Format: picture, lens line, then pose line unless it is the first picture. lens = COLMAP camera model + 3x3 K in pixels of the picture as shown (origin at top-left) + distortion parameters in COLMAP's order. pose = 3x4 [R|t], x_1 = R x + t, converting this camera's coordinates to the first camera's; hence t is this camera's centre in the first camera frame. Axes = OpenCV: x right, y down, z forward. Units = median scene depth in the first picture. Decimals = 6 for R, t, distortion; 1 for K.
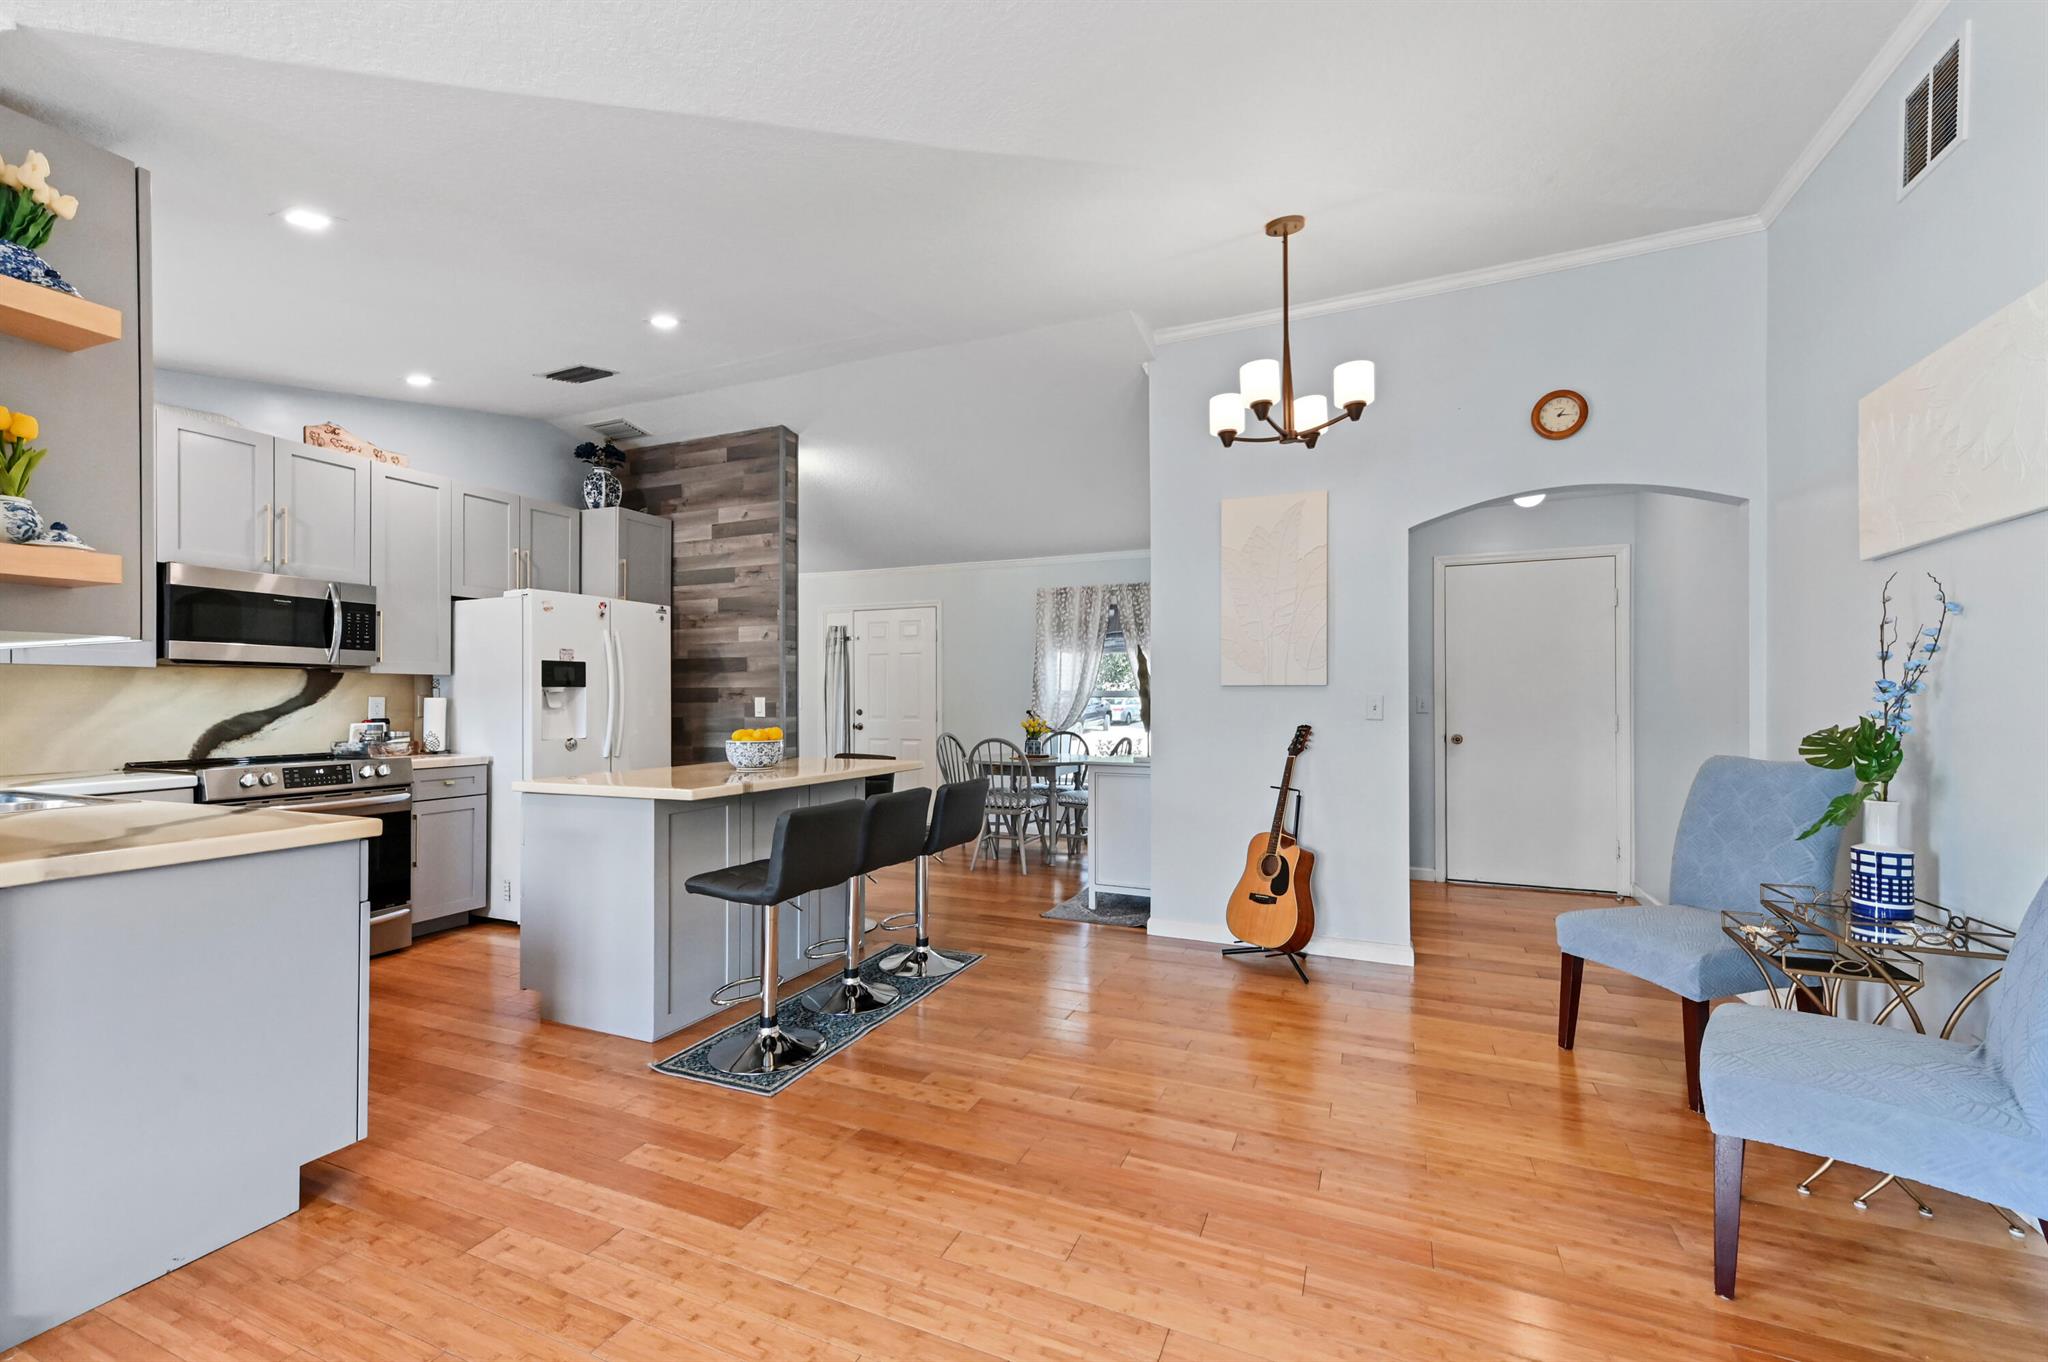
lens RADIAL K [[832.6, 0, 1025.0], [0, 832.6, 696.6], [0, 0, 1]] dist [0.011712, 0.000027]
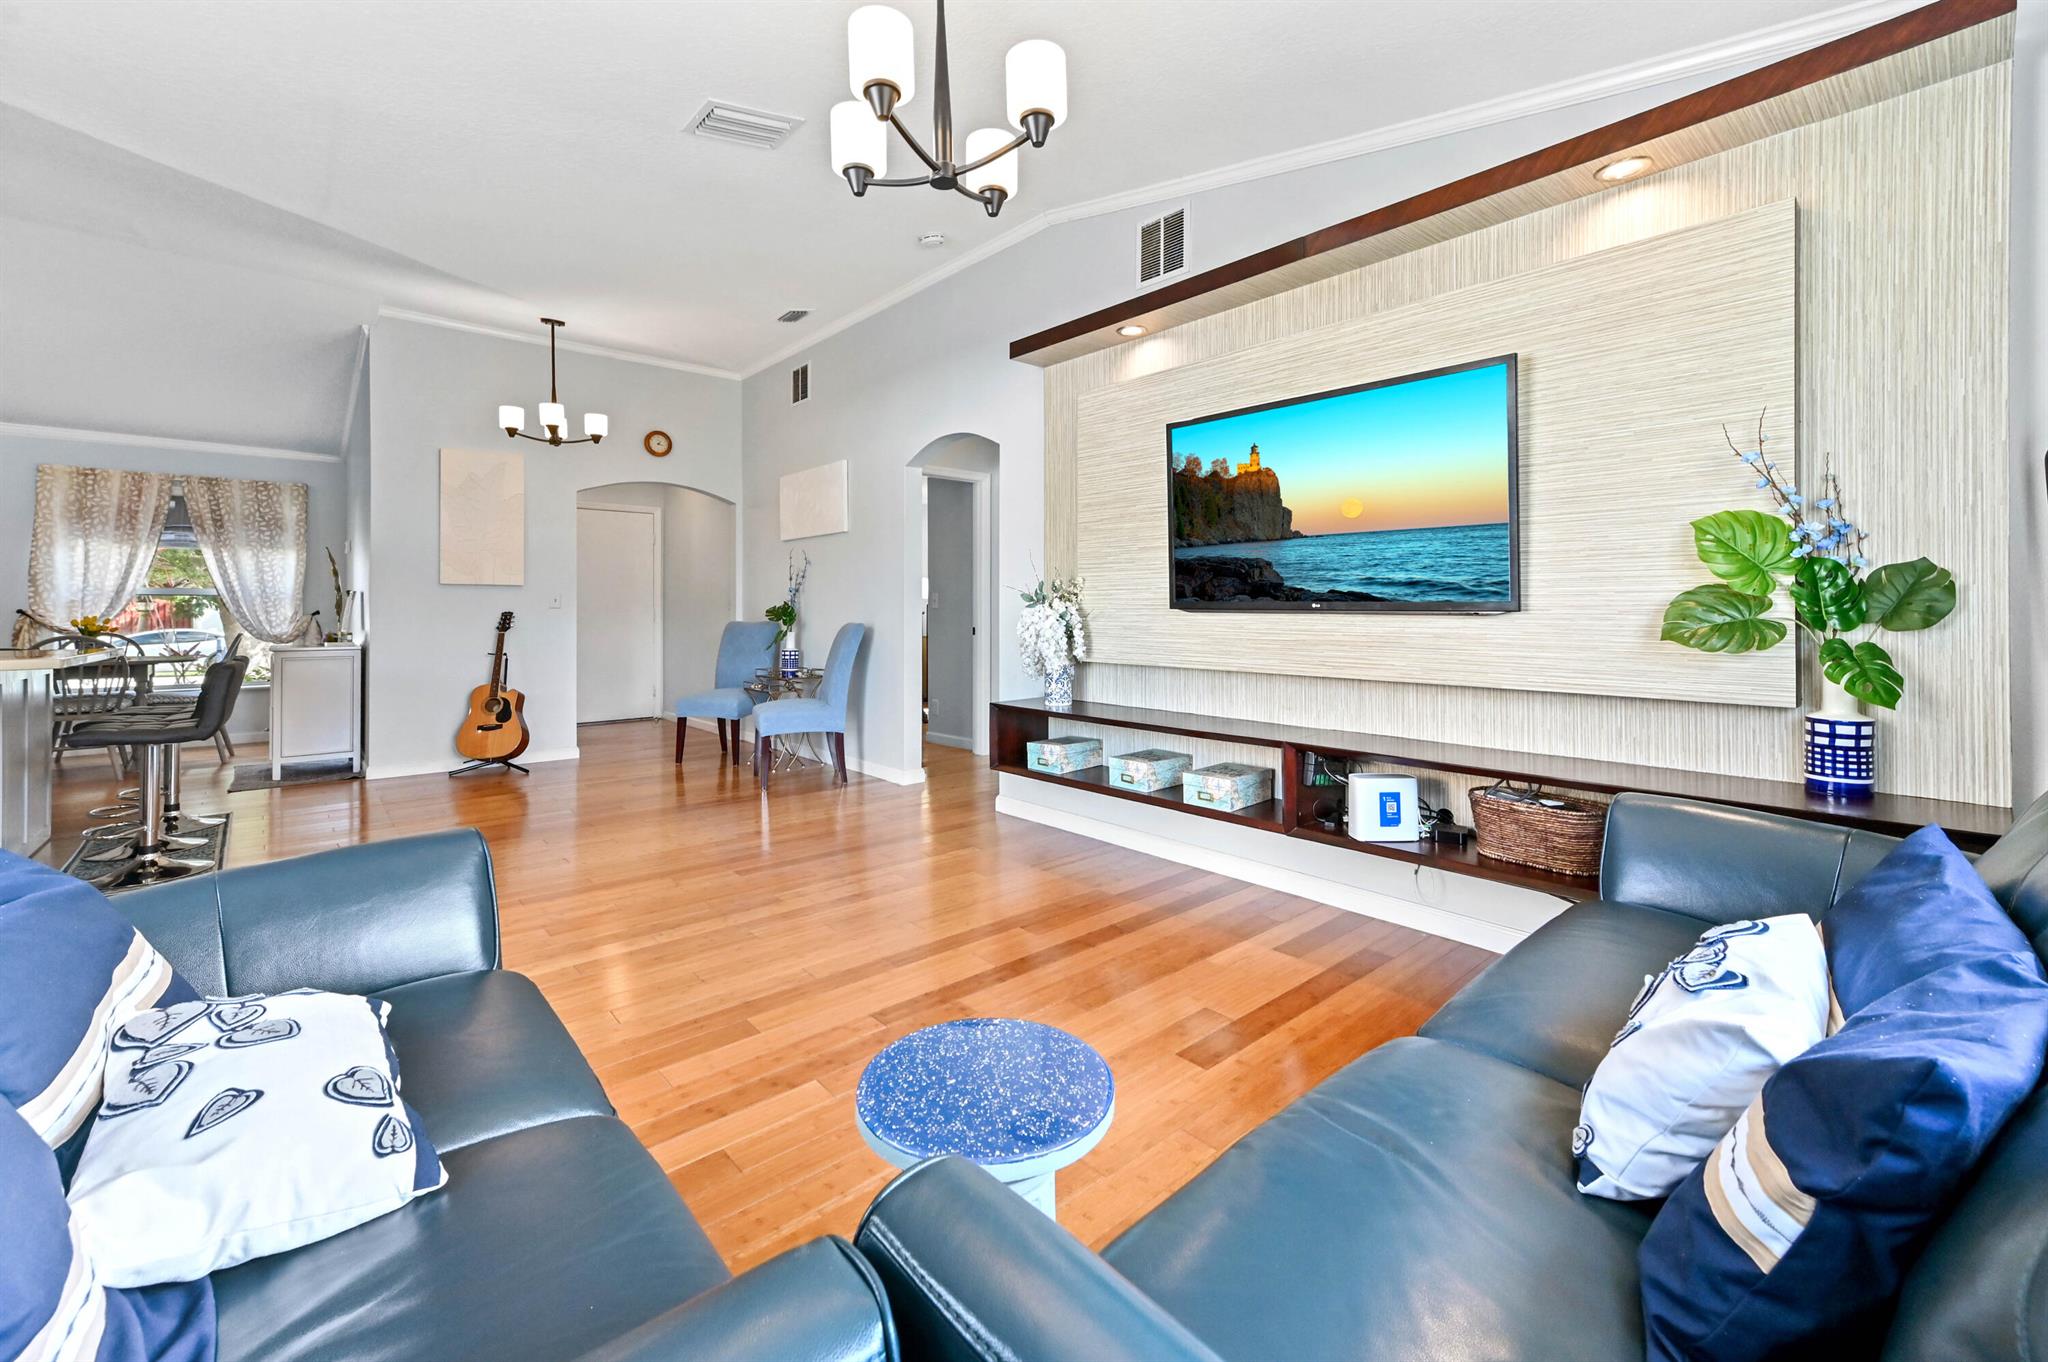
lens RADIAL K [[840.3, 0, 1025.7], [0, 840.3, 606.1], [0, 0, 1]] dist [0.011658, 0.000030]
pose [[0.418492, 0.007683, 0.908188, -0.620135], [-0.001049, 0.999968, -0.007976, 0.033514], [-0.908220, 0.002385, 0.418487, -0.453652]]
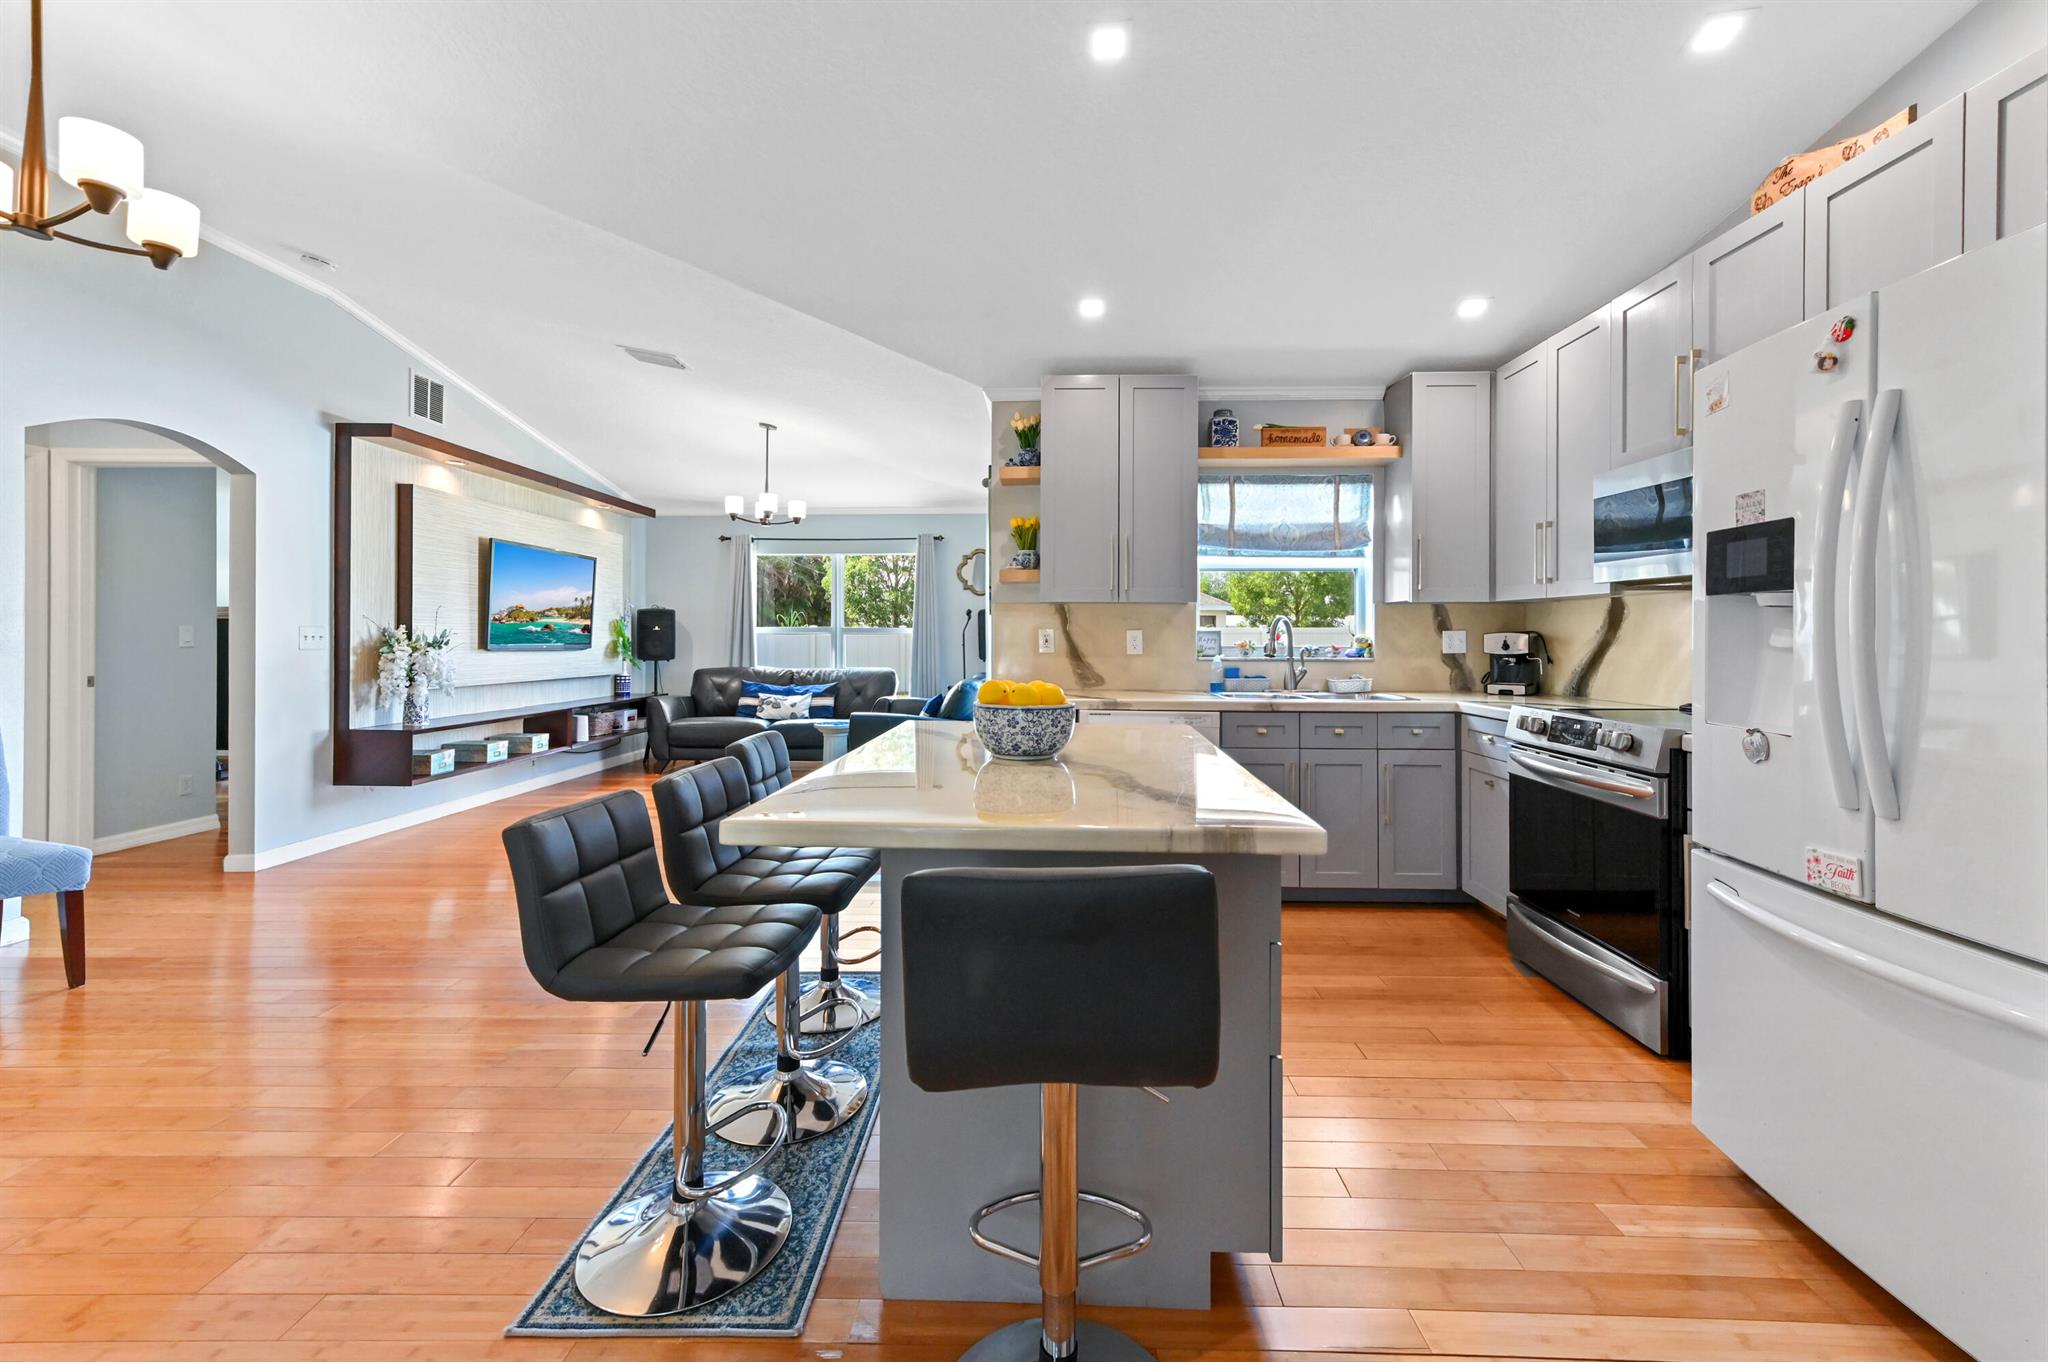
lens RADIAL K [[835.4, 0, 1035.5], [0, 835.4, 635.0], [0, 0, 1]] dist [0.013418, -0.000100]
pose [[-0.924149, -0.000443, -0.382031, -0.113164], [0.000536, 0.999997, -0.002456, 0.009683], [0.382031, -0.002474, -0.924146, 1.357749]]
